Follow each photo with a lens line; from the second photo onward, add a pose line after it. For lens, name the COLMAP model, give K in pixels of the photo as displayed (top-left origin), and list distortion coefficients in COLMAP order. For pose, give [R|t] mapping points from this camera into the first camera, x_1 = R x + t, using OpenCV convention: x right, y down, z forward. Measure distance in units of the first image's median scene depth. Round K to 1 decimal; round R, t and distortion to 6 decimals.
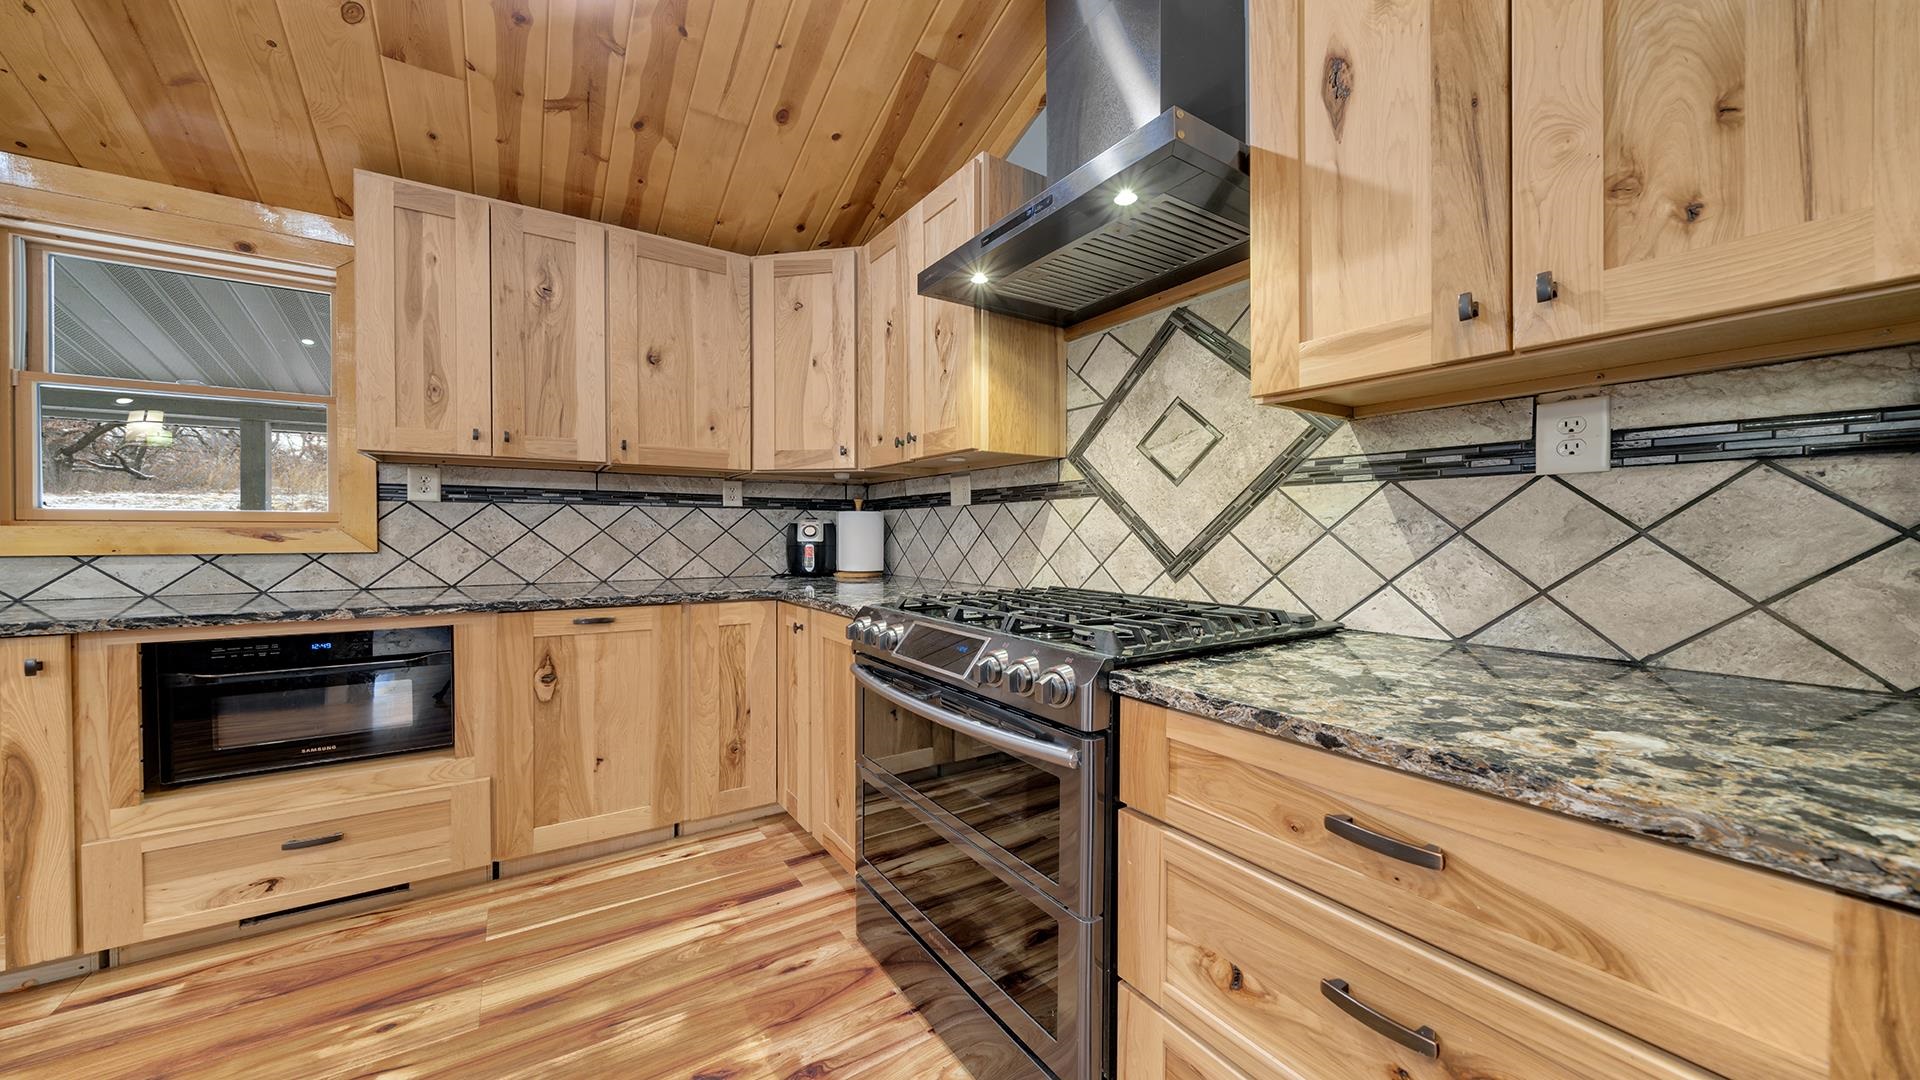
lens RADIAL K [[667.3, 0, 960.2], [0, 667.3, 541.1], [0, 0, 1]] dist [-0.007509, 0.000612]
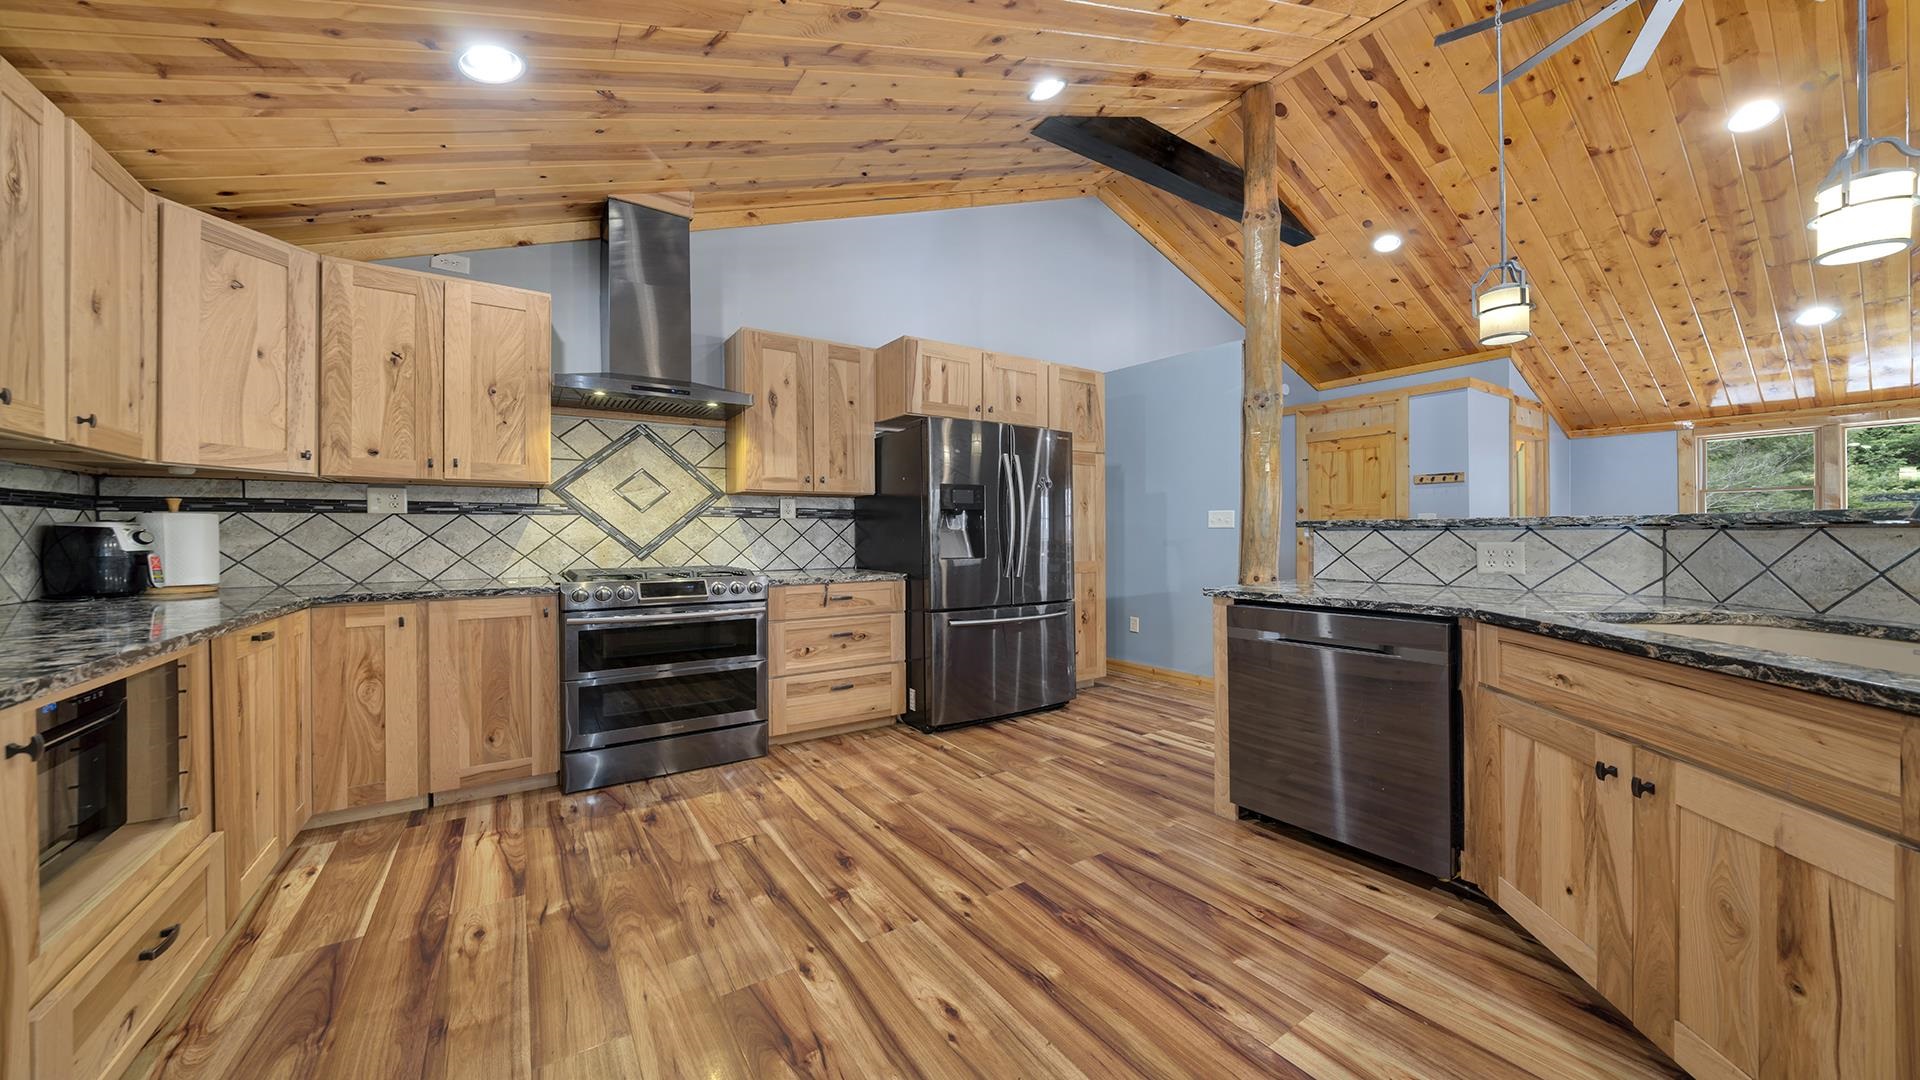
lens RADIAL K [[667.3, 0, 956.9], [0, 667.3, 529.4], [0, 0, 1]] dist [-0.007509, 0.000612]
pose [[-0.010398, 0.005486, 0.999931, -1.367408], [0.017545, 0.999832, -0.005303, -0.004993], [-0.999792, 0.017489, -0.010492, 0.061851]]
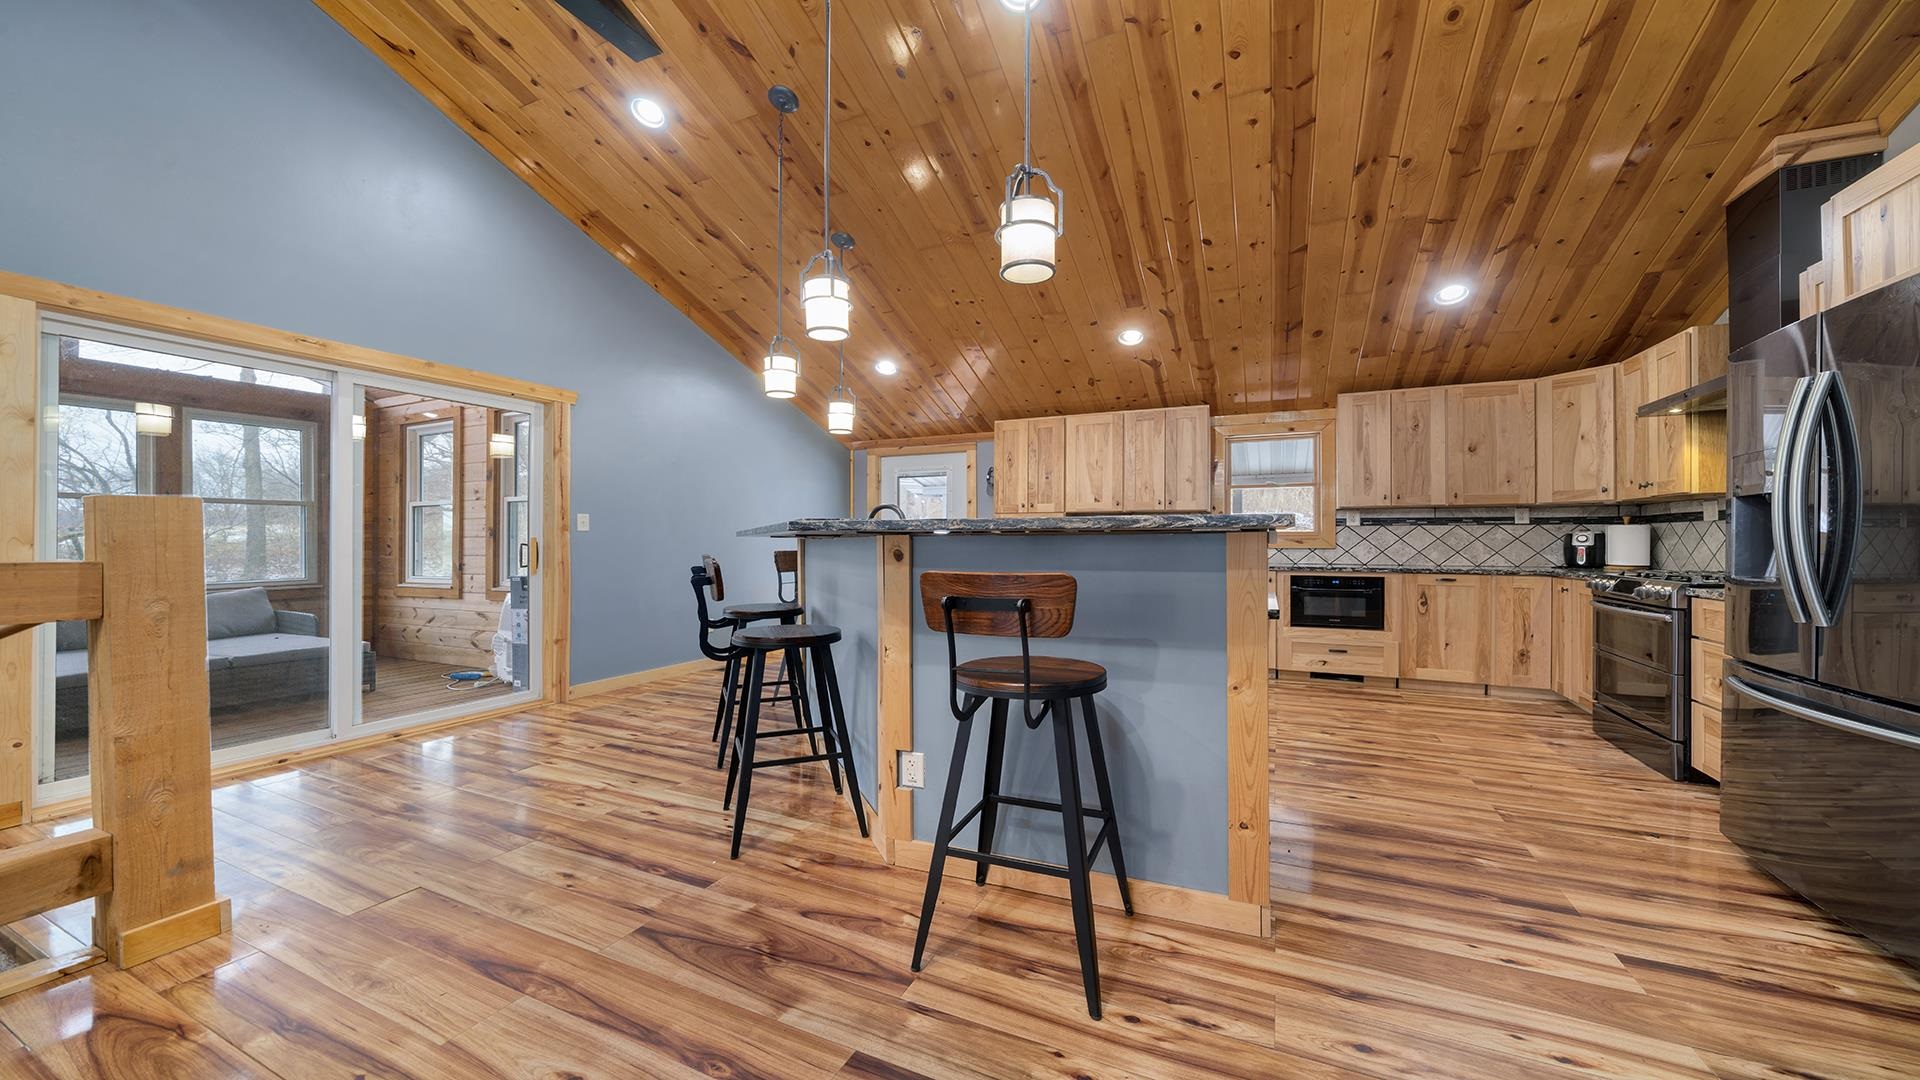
lens RADIAL K [[691.3, 0, 957.2], [0, 691.3, 539.3], [0, 0, 1]] dist [-0.008081, 0.000646]
pose [[0.527992, -0.001738, -0.849247, 0.490724], [-0.011339, 0.999894, -0.009095, 0.023603], [0.849173, 0.014432, 0.527917, -1.456478]]
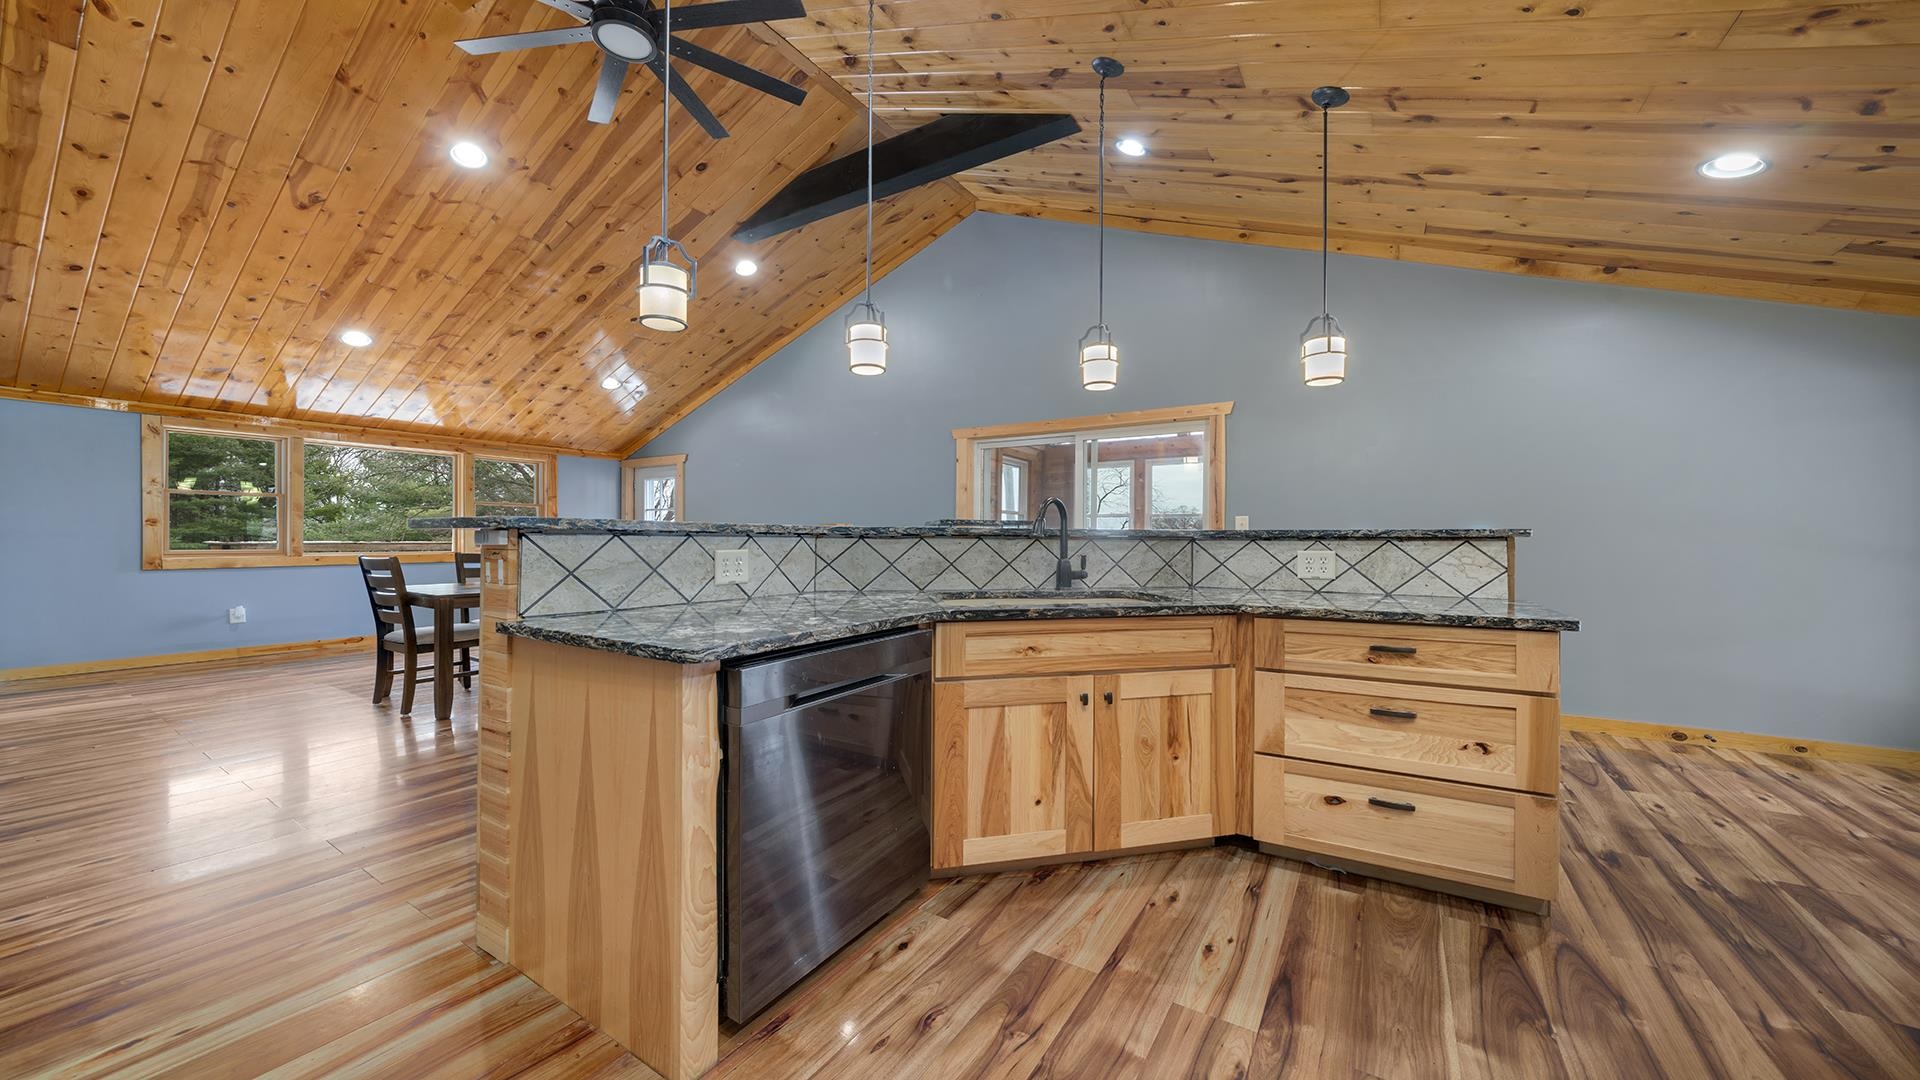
lens RADIAL K [[667.3, 0, 951.5], [0, 667.3, 544.9], [0, 0, 1]] dist [-0.007509, 0.000612]
pose [[-0.912703, -0.002475, -0.408616, -0.203012], [-0.011575, 0.999737, 0.019798, -0.006658], [0.408460, 0.022799, -0.912492, 0.232377]]
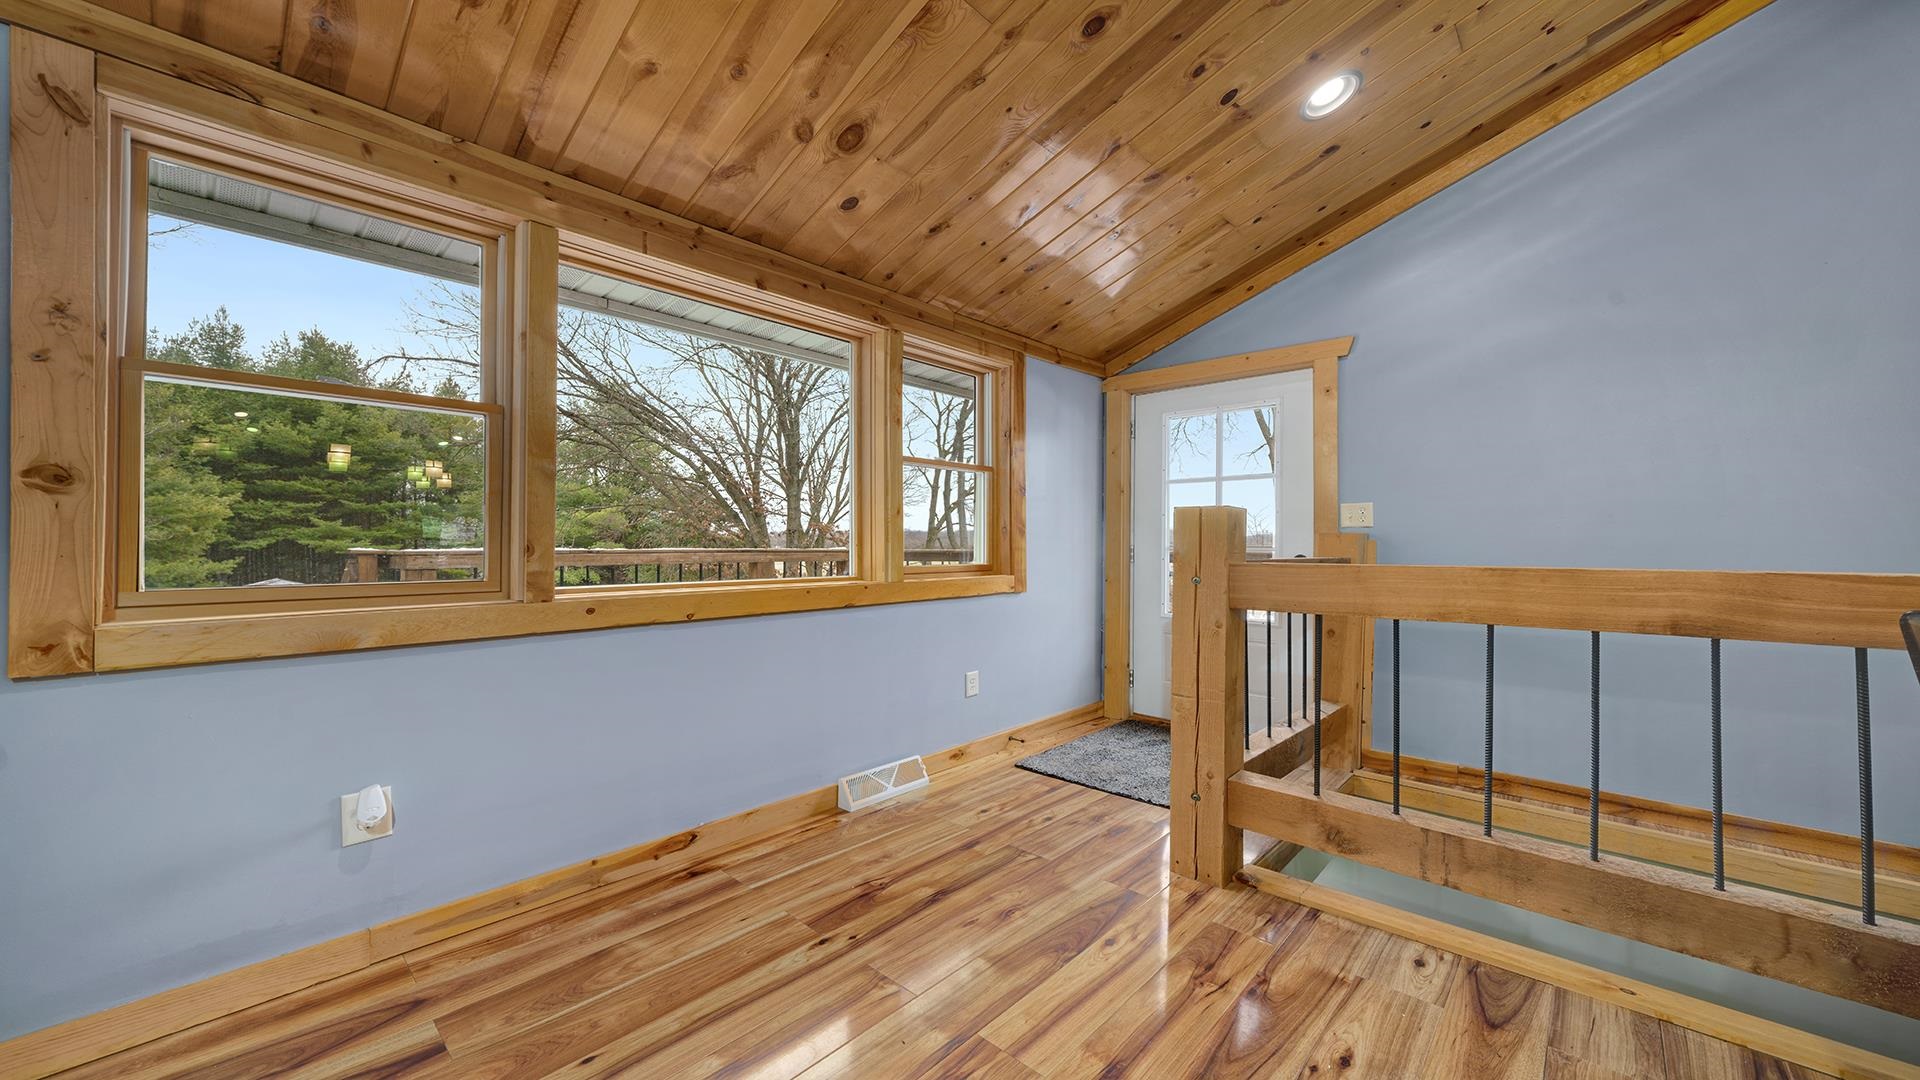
lens RADIAL K [[691.3, 0, 946.6], [0, 691.3, 542.2], [0, 0, 1]] dist [-0.008081, 0.000646]
pose [[-0.969026, -0.005965, -0.246886, 0.849368], [-0.009298, 0.999881, 0.012338, 0.032586], [0.246783, 0.014252, -0.968966, -2.362295]]
